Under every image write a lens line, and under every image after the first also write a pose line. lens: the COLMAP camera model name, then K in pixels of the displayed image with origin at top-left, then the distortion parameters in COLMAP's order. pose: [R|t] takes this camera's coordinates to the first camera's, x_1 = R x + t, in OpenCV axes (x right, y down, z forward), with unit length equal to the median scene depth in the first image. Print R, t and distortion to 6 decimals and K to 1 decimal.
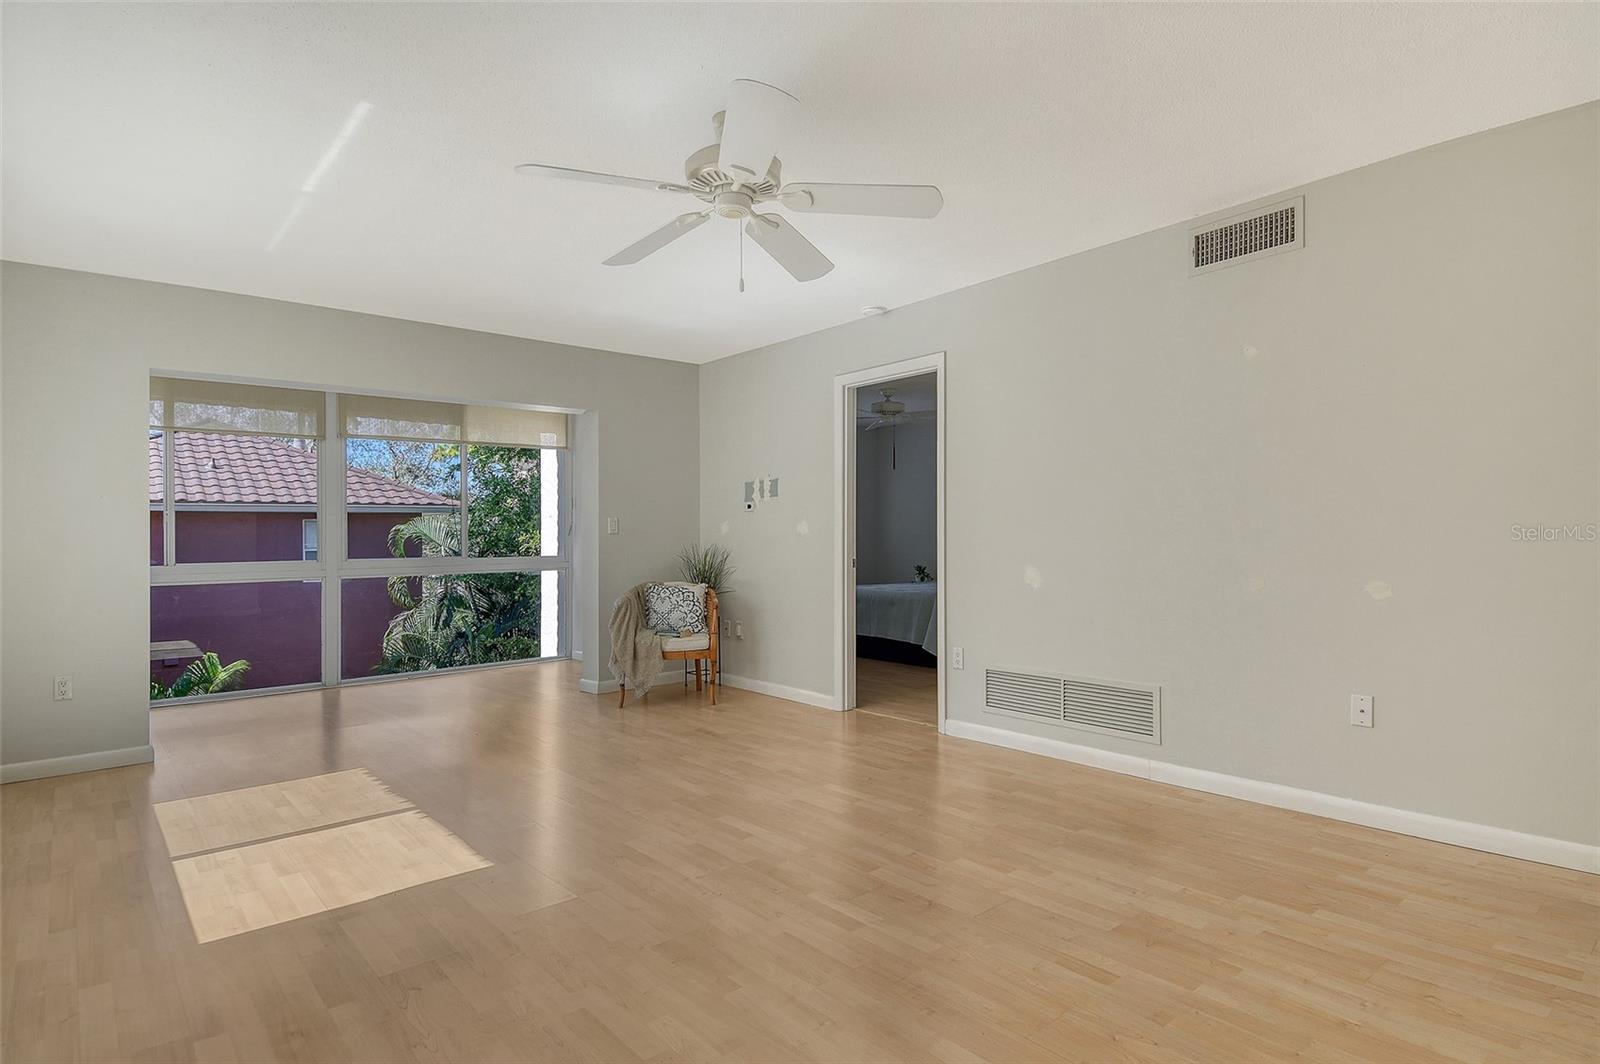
lens RADIAL K [[862.7, 0, 810.3], [0, 862.7, 528.7], [0, 0, 1]] dist [0.000355, -0.004438]
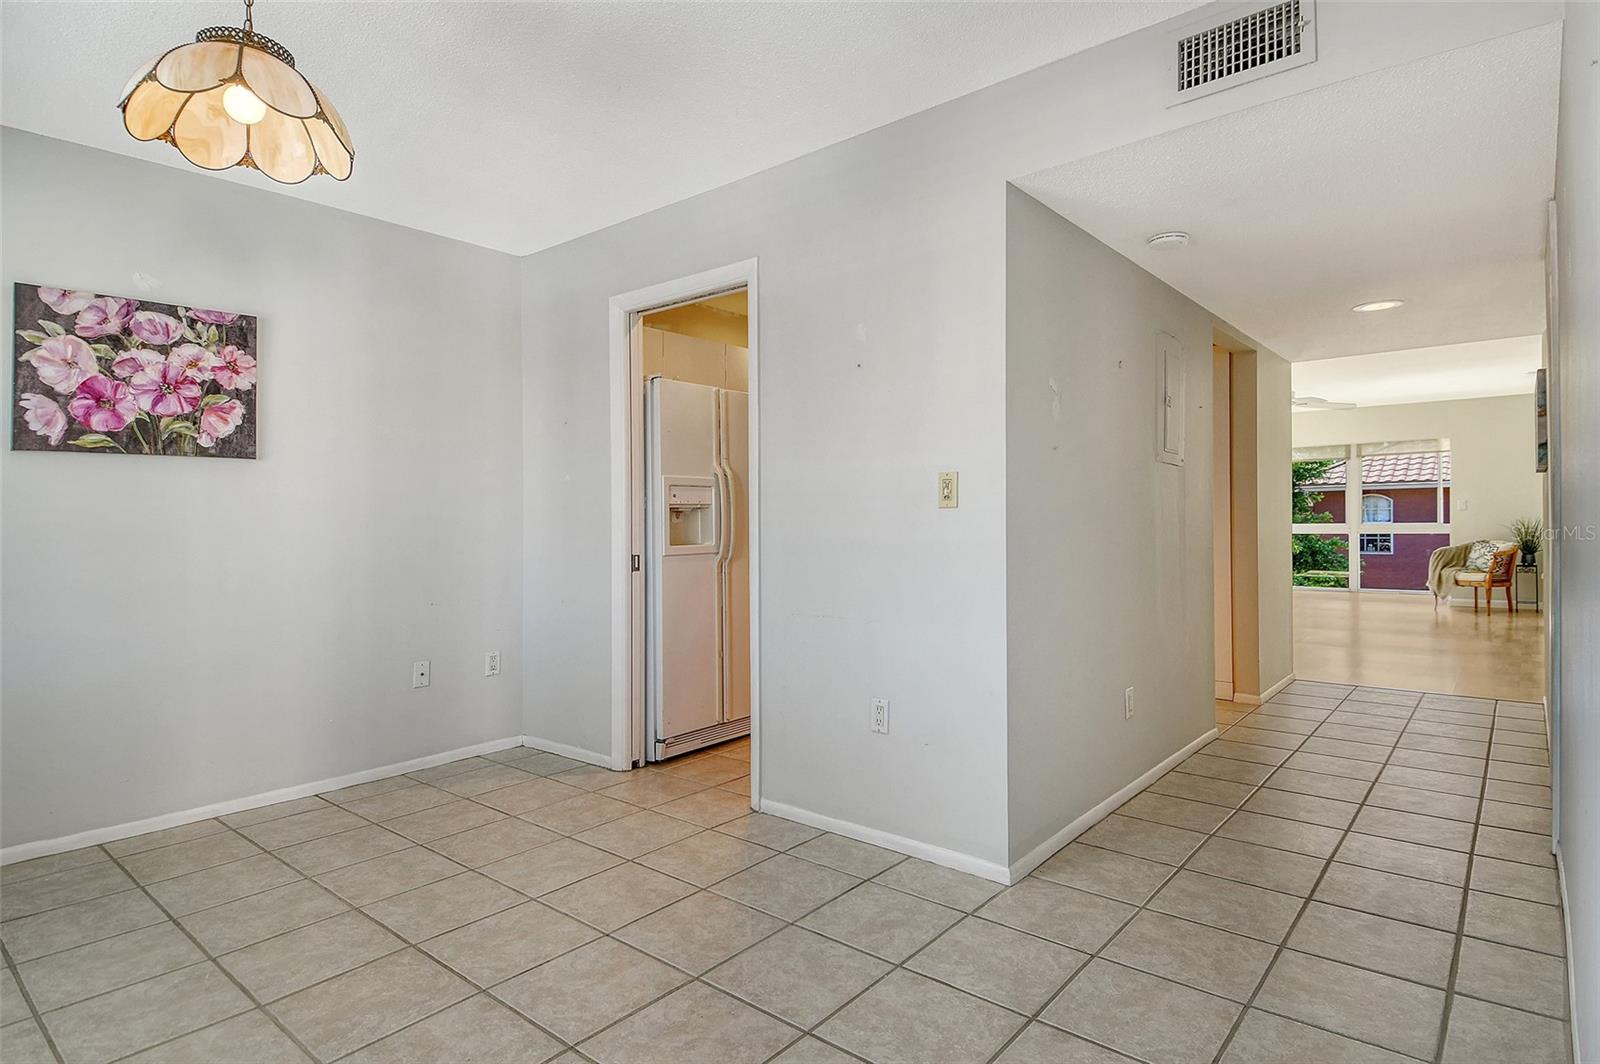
lens RADIAL K [[862.7, 0, 811.3], [0, 862.7, 522.6], [0, 0, 1]] dist [0.000355, -0.004438]
pose [[0.159871, 0.028172, -0.986736, 1.221469], [0.004507, 0.999561, 0.029268, -0.022751], [0.987128, -0.009127, 0.159673, -0.480202]]
